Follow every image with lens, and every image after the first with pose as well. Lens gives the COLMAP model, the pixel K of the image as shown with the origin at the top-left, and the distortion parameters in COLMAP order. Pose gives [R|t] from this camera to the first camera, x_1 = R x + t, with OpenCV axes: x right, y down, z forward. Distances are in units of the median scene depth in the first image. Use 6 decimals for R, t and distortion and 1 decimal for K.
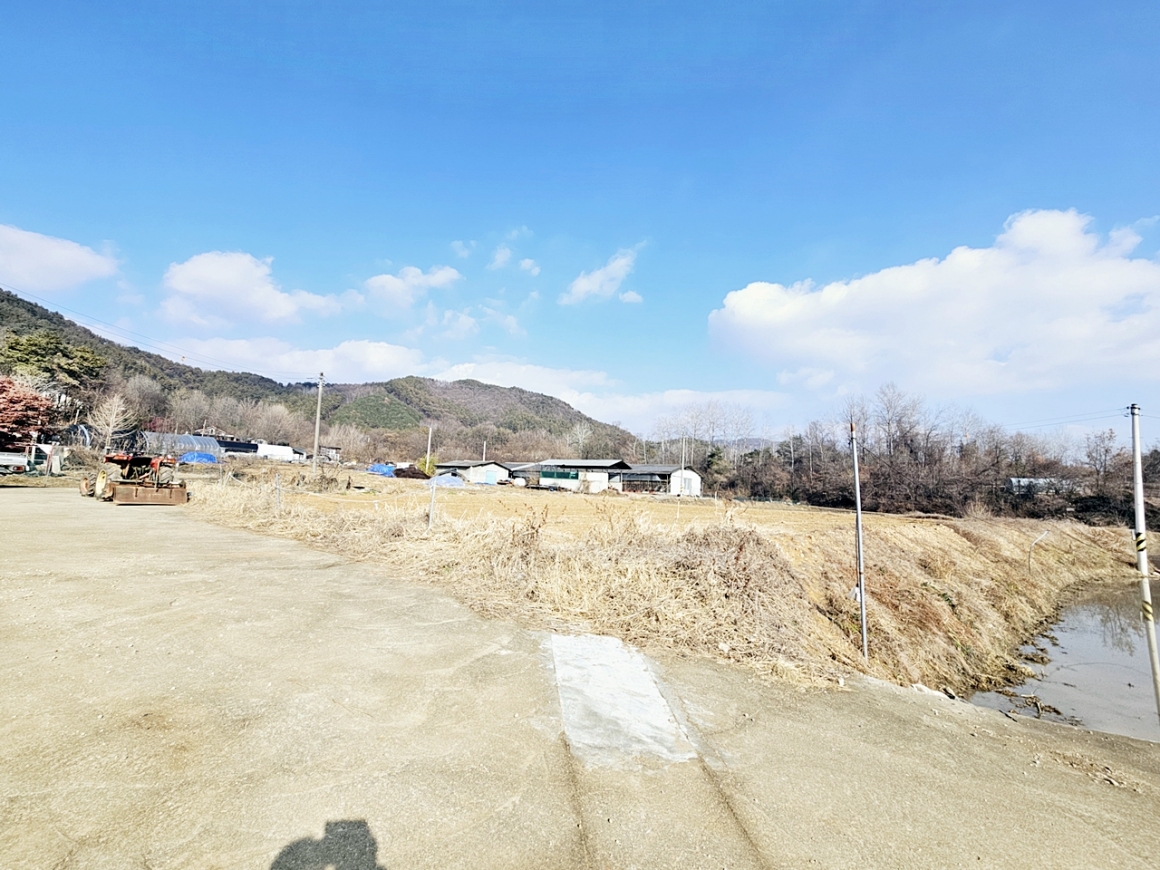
lens RADIAL K [[472.6, 0, 579.8], [0, 472.6, 429.4], [0, 0, 1]] dist [-0.002590, 0.001308]
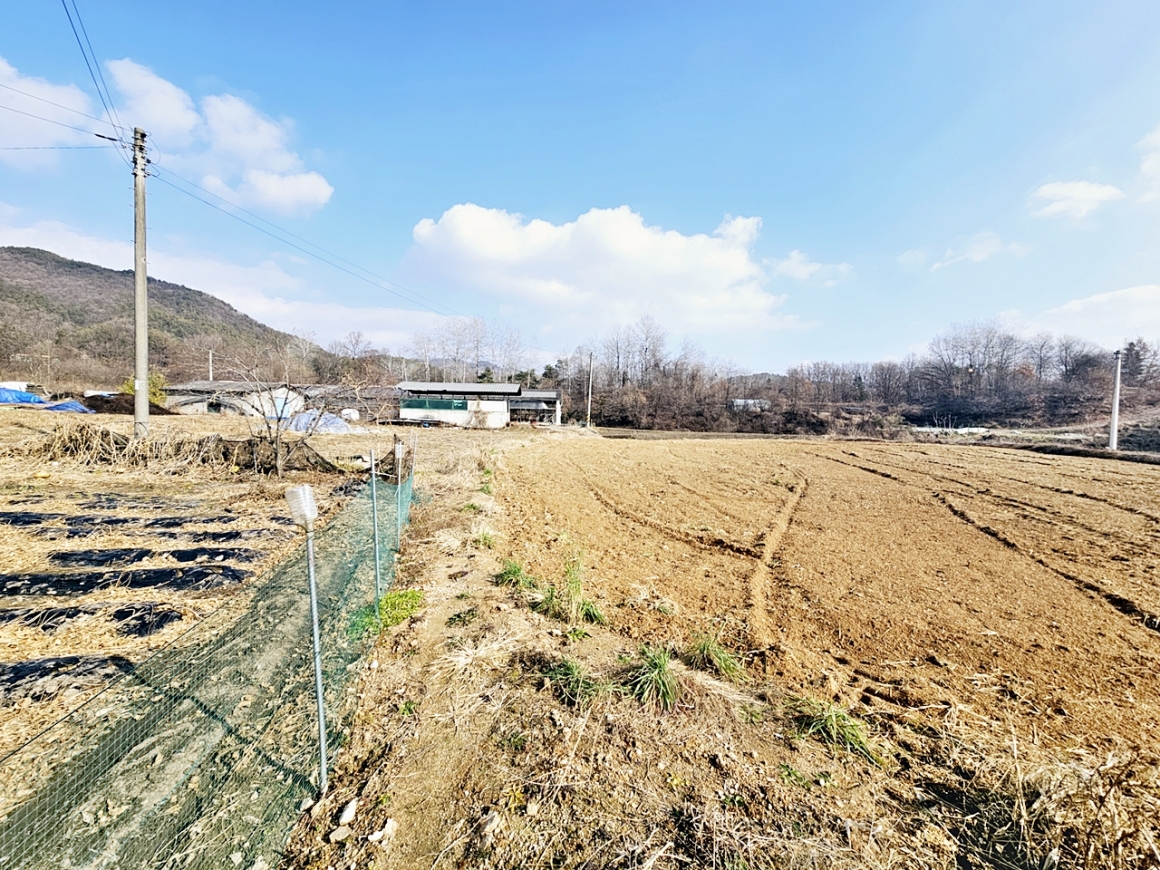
lens RADIAL K [[472.6, 0, 581.1], [0, 472.6, 432.7], [0, 0, 1]] dist [-0.002590, 0.001308]
pose [[0.809649, -0.051220, 0.584676, -0.202526], [-0.051781, 0.986066, 0.158088, 0.009994], [-0.584626, -0.158270, 0.795715, 0.209492]]
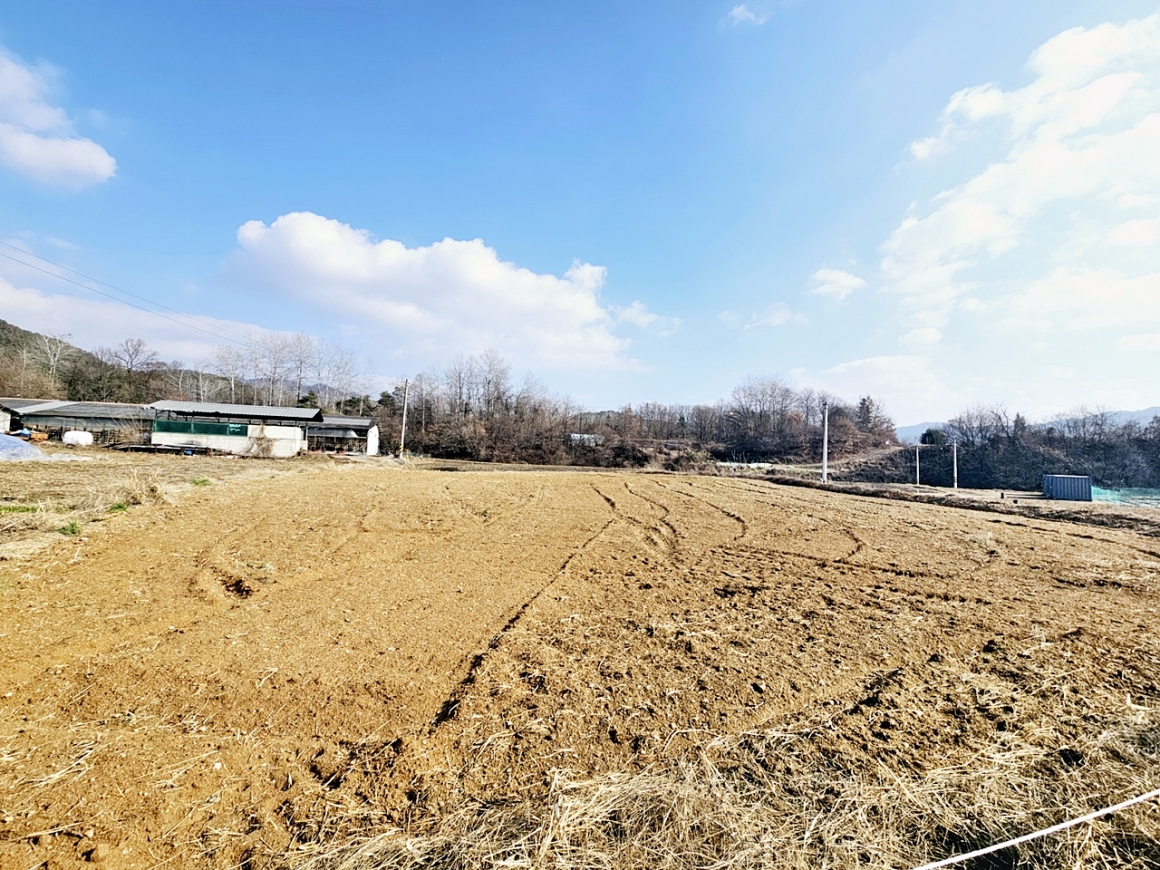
lens RADIAL K [[472.6, 0, 578.4], [0, 472.6, 447.9], [0, 0, 1]] dist [-0.002590, 0.001308]
pose [[0.604268, -0.015725, 0.796626, -0.168542], [-0.104147, 0.989669, 0.098535, 0.007401], [-0.789945, -0.142508, 0.596388, 0.177534]]
